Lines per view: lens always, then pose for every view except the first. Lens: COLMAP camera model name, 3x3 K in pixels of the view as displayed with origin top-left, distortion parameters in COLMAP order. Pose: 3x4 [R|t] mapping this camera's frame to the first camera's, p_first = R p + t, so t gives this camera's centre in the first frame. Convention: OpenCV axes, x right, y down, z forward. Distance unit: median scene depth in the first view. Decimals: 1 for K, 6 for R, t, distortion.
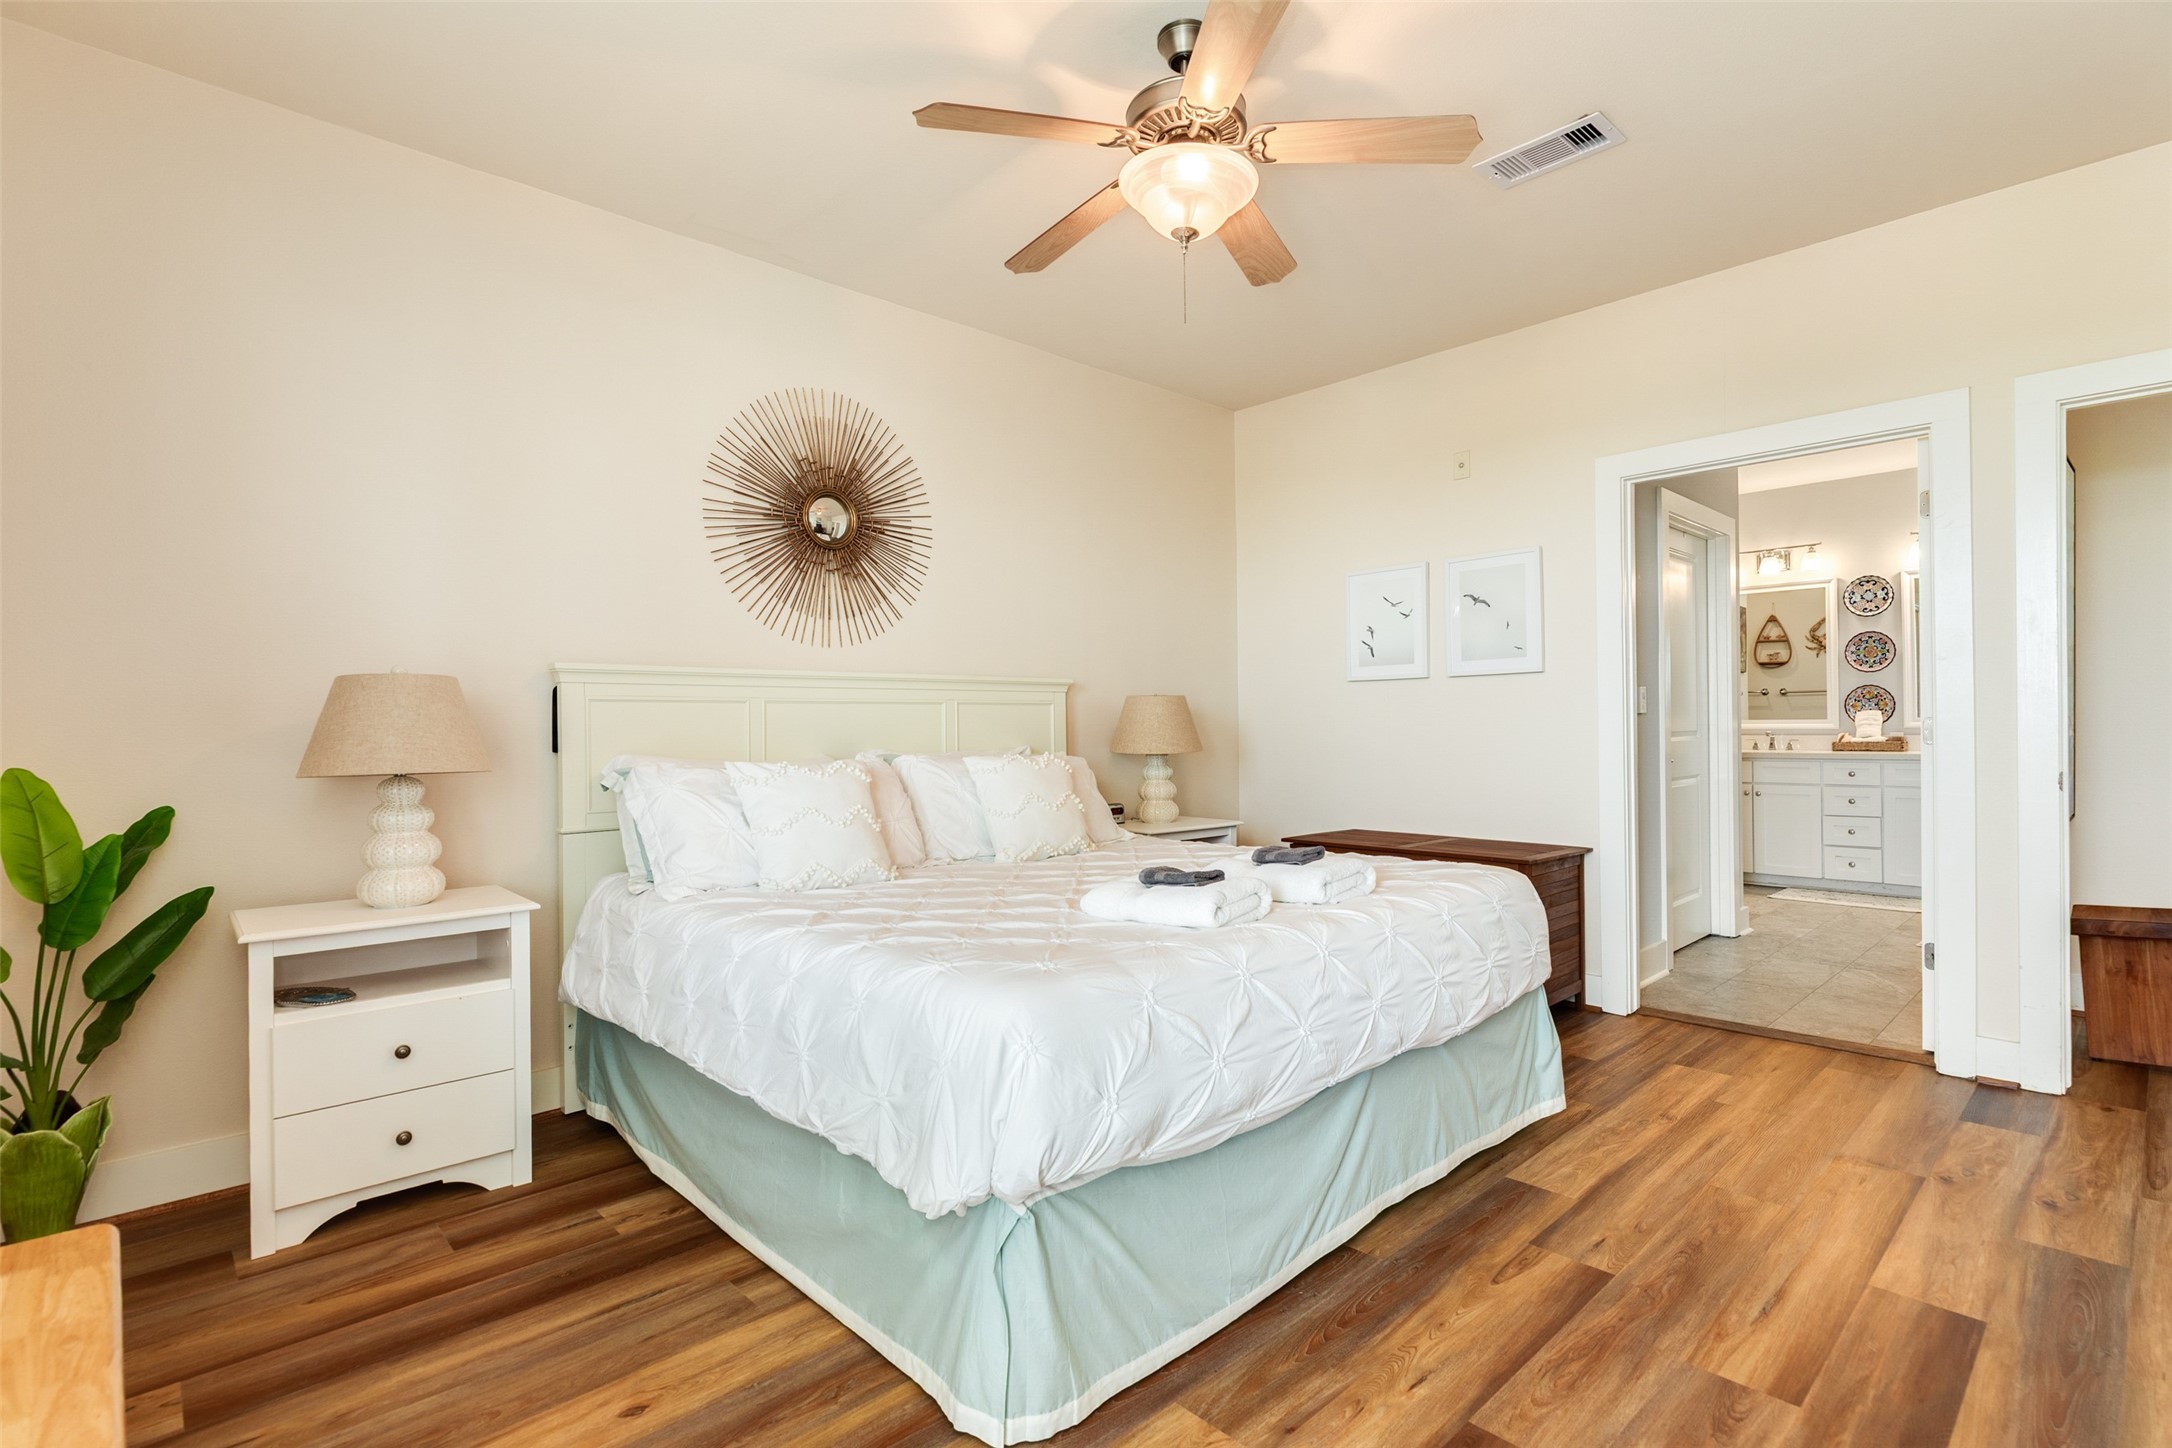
lens RADIAL K [[1032.0, 0, 1078.9], [0, 1032.0, 729.7], [0, 0, 1]] dist [0.001465, 0.002193]
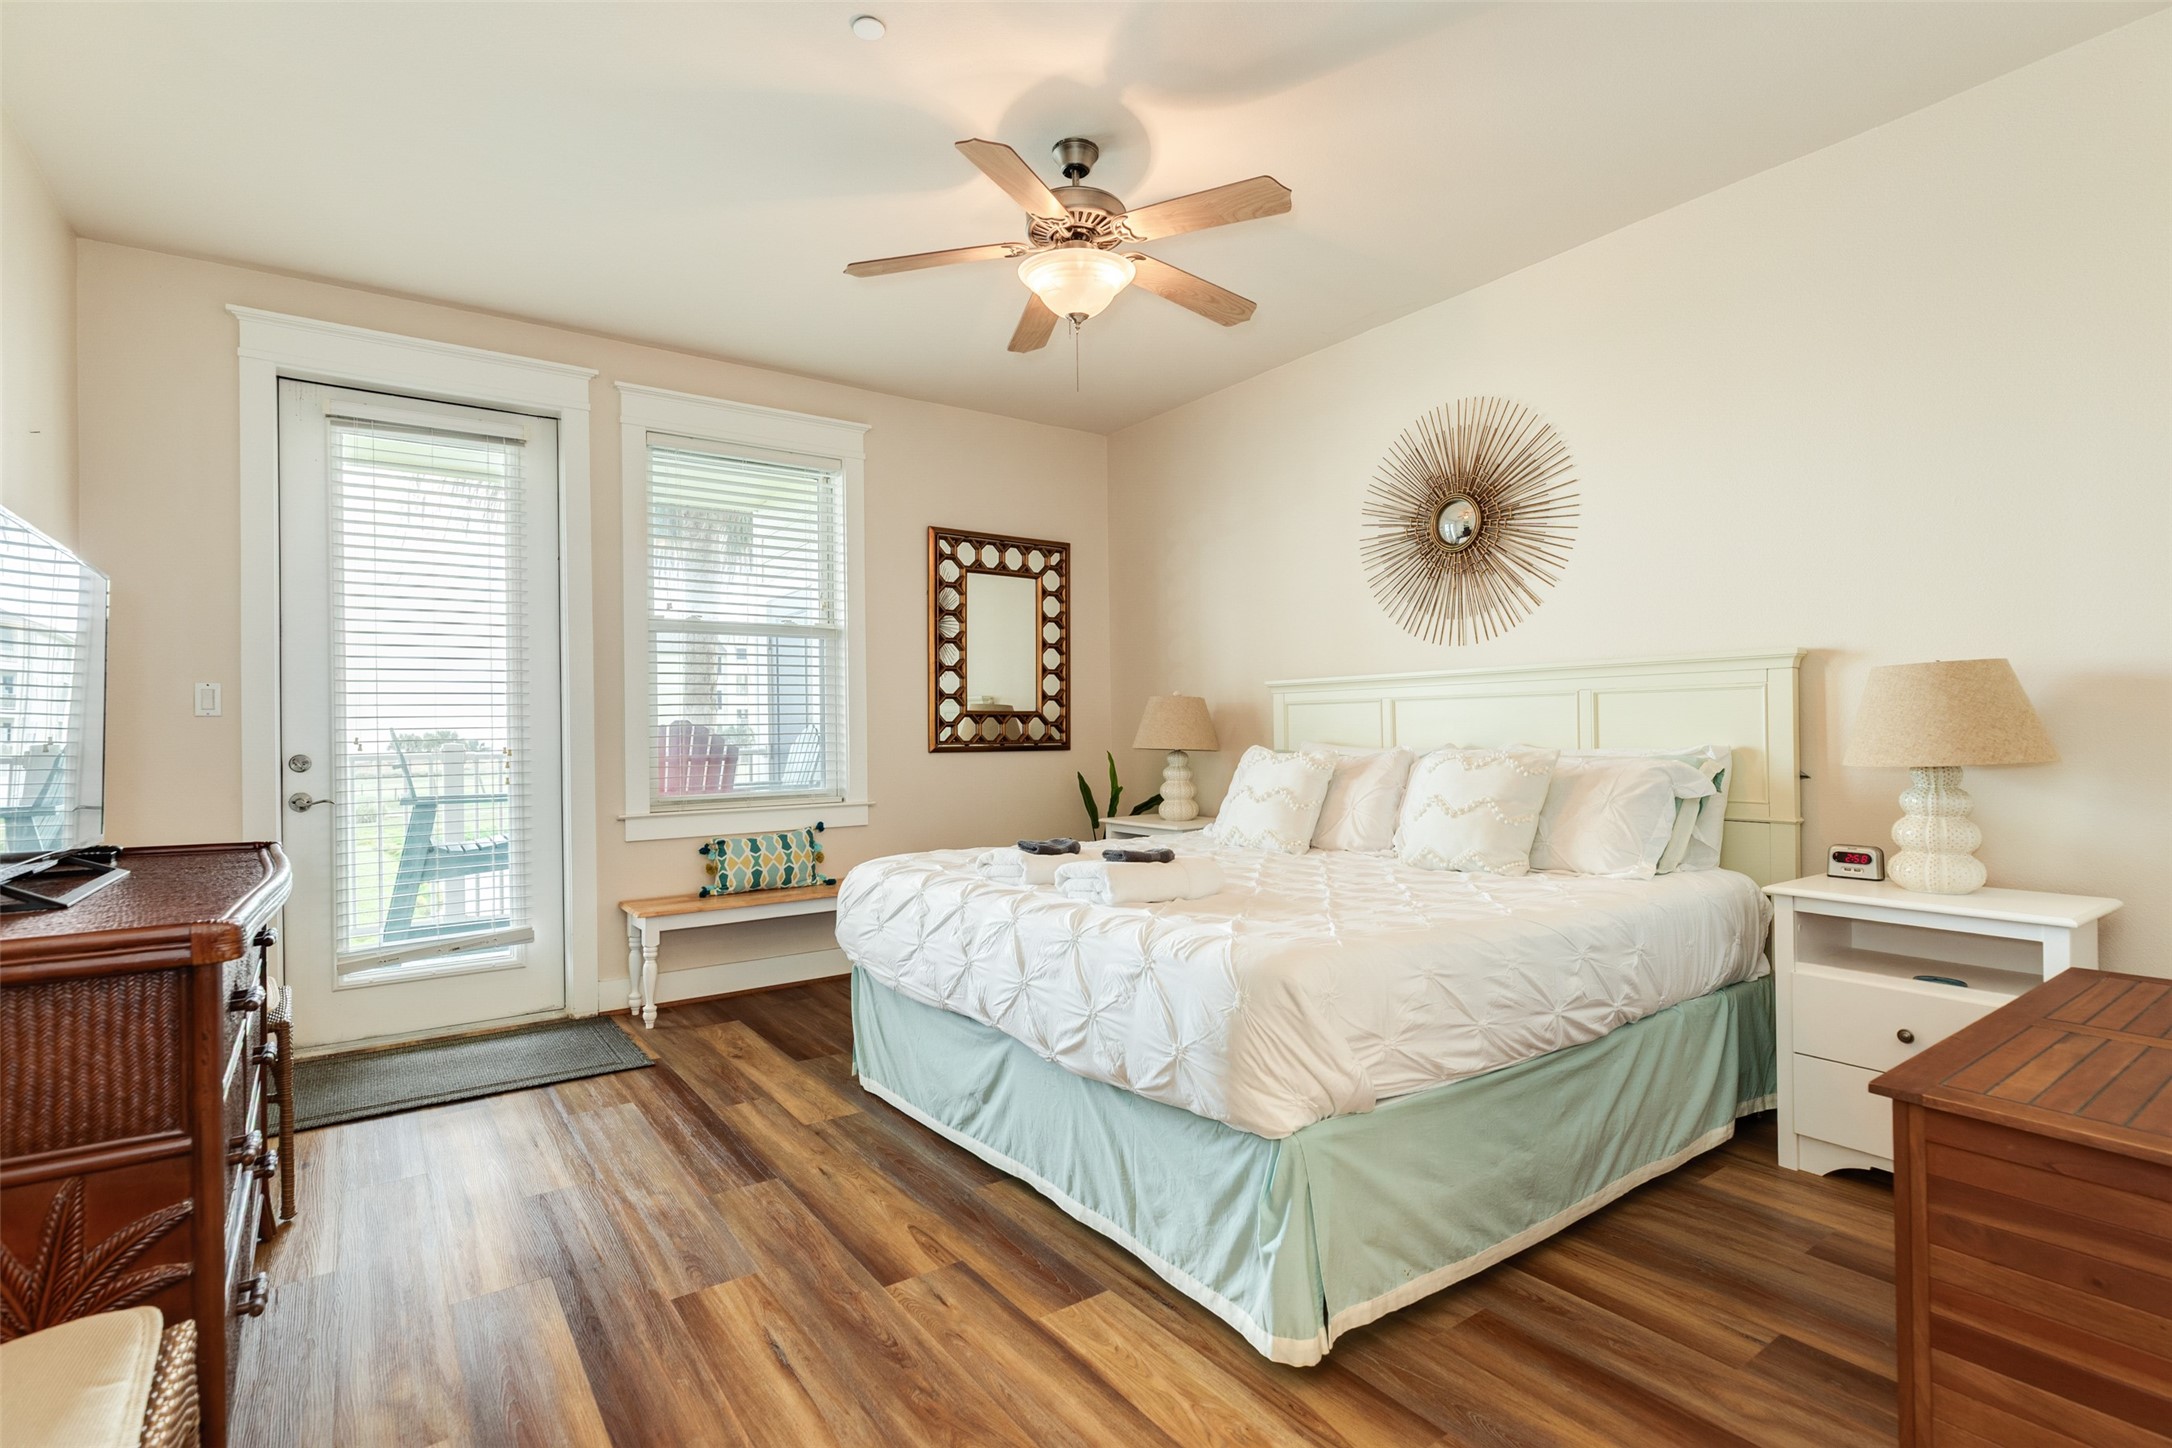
lens RADIAL K [[1032.0, 0, 1082.5], [0, 1032.0, 728.8], [0, 0, 1]] dist [0.001465, 0.002193]
pose [[-0.139236, 0.007858, -0.990228, 1.353623], [0.007820, 0.999946, 0.006836, -0.009503], [0.990228, -0.006792, -0.139290, 1.228472]]
